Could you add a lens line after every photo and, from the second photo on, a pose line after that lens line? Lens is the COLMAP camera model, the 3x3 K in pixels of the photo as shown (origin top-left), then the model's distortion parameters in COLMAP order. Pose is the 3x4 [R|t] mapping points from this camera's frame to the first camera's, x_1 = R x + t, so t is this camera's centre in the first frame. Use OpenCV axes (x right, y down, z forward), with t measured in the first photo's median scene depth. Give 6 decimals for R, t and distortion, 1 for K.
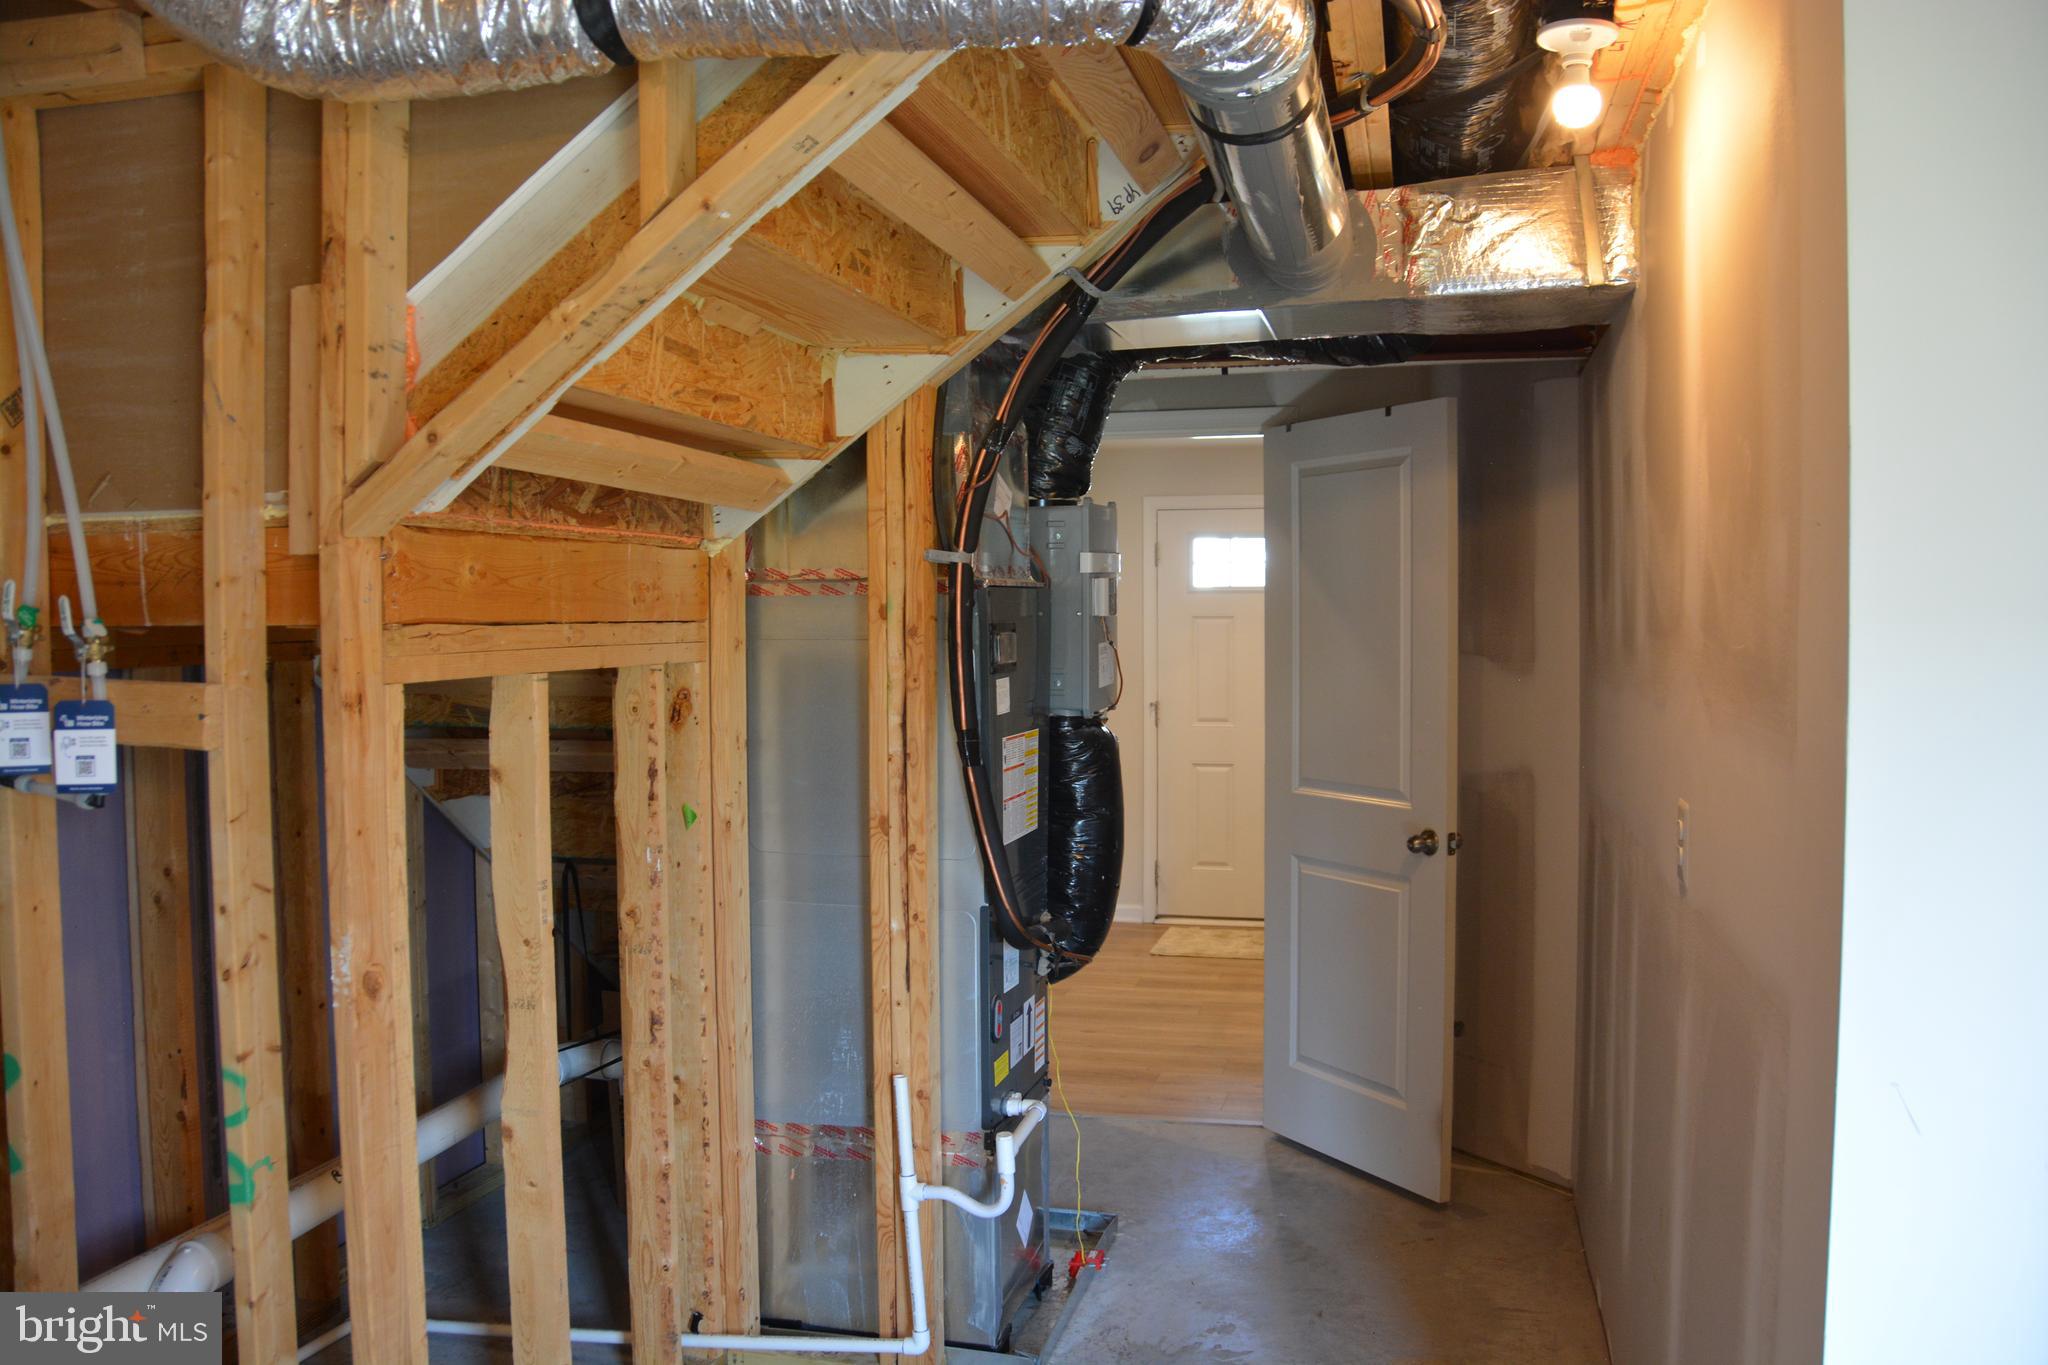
lens RADIAL K [[1586.5, 0, 1024.0], [0, 1586.5, 682.5], [0, 0, 1]] dist [-0.156009, 0.104139]
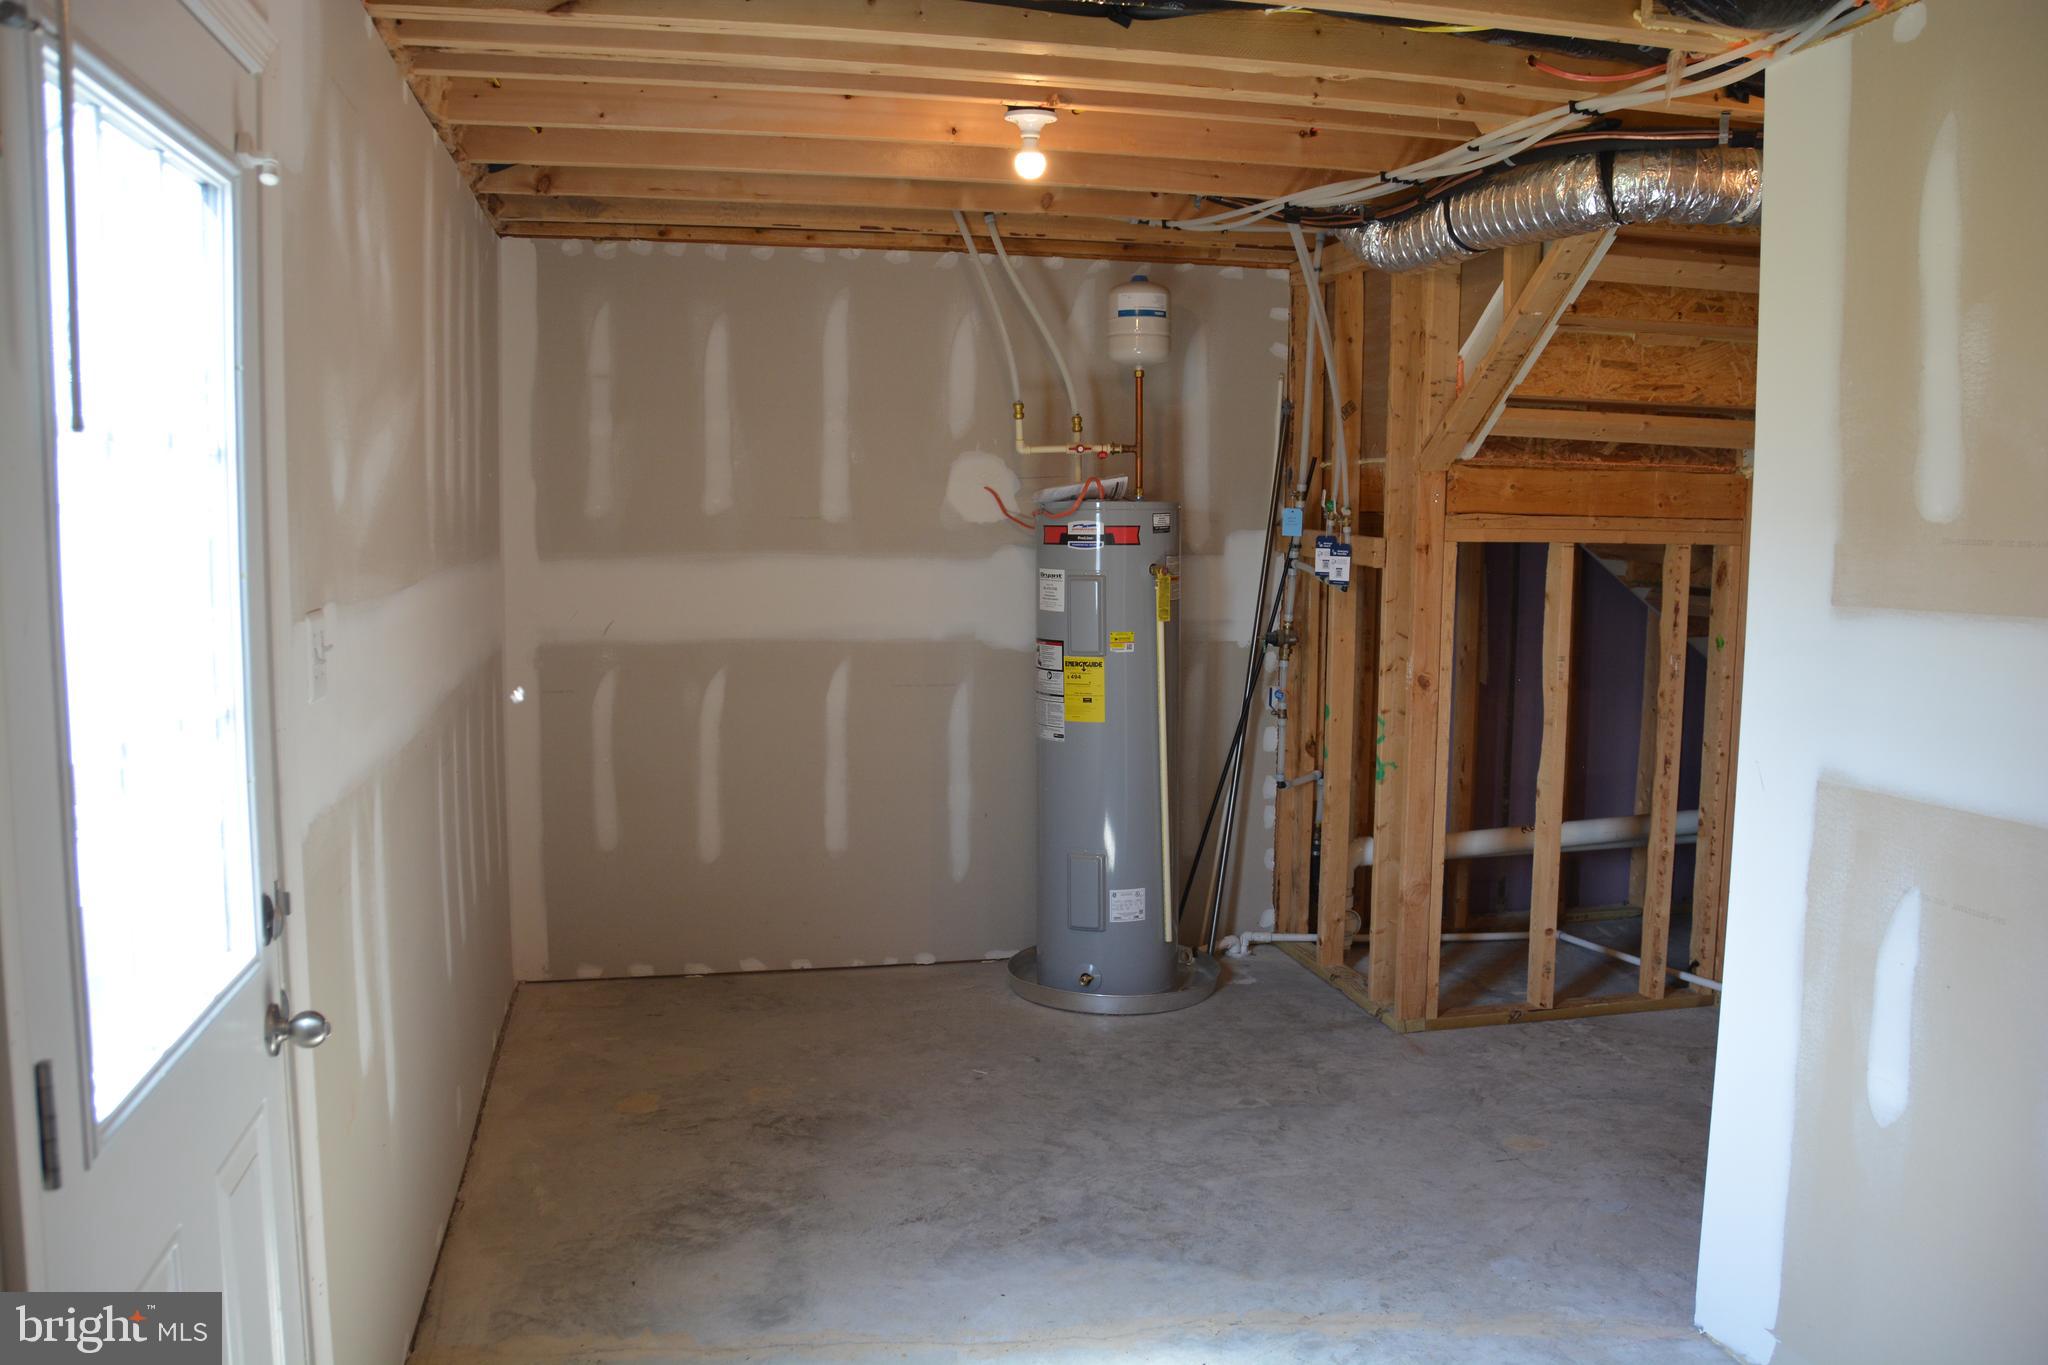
lens RADIAL K [[1586.5, 0, 1024.0], [0, 1586.5, 682.5], [0, 0, 1]] dist [-0.156009, 0.104139]
pose [[0.444787, 0.105652, -0.889383, 1.173757], [-0.049748, 0.994399, 0.093247, 0.020353], [0.894254, 0.002770, 0.447552, -0.435227]]
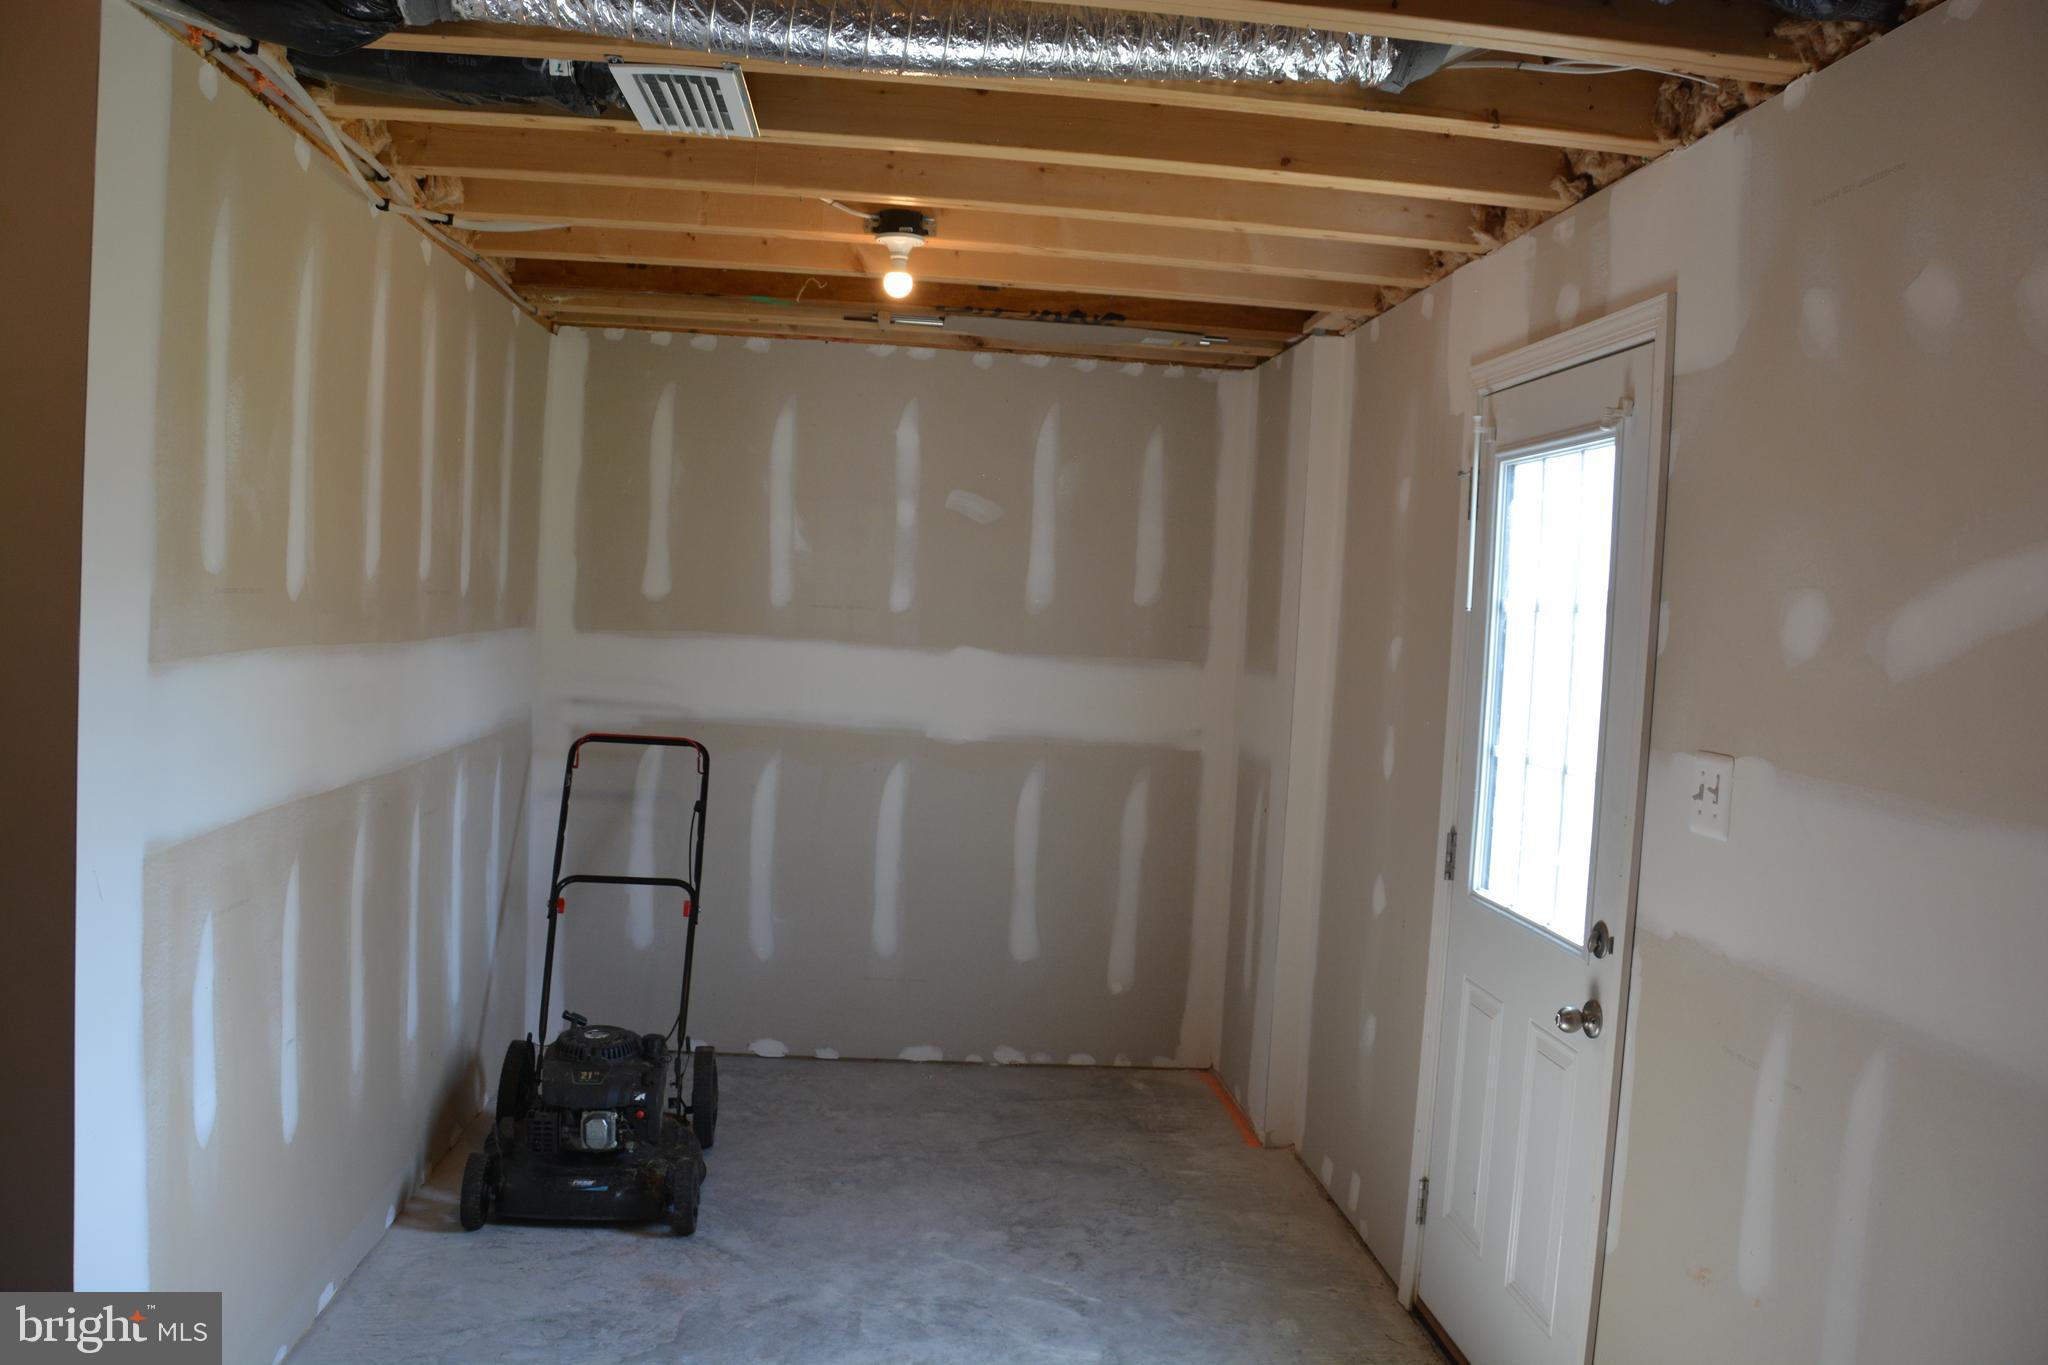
lens RADIAL K [[1586.5, 0, 1024.0], [0, 1586.5, 682.5], [0, 0, 1]] dist [-0.156009, 0.104139]
pose [[-0.310465, -0.059060, 0.948748, -2.113309], [-0.011364, 0.998227, 0.058421, -0.040278], [-0.950517, 0.007356, -0.310586, 0.943885]]
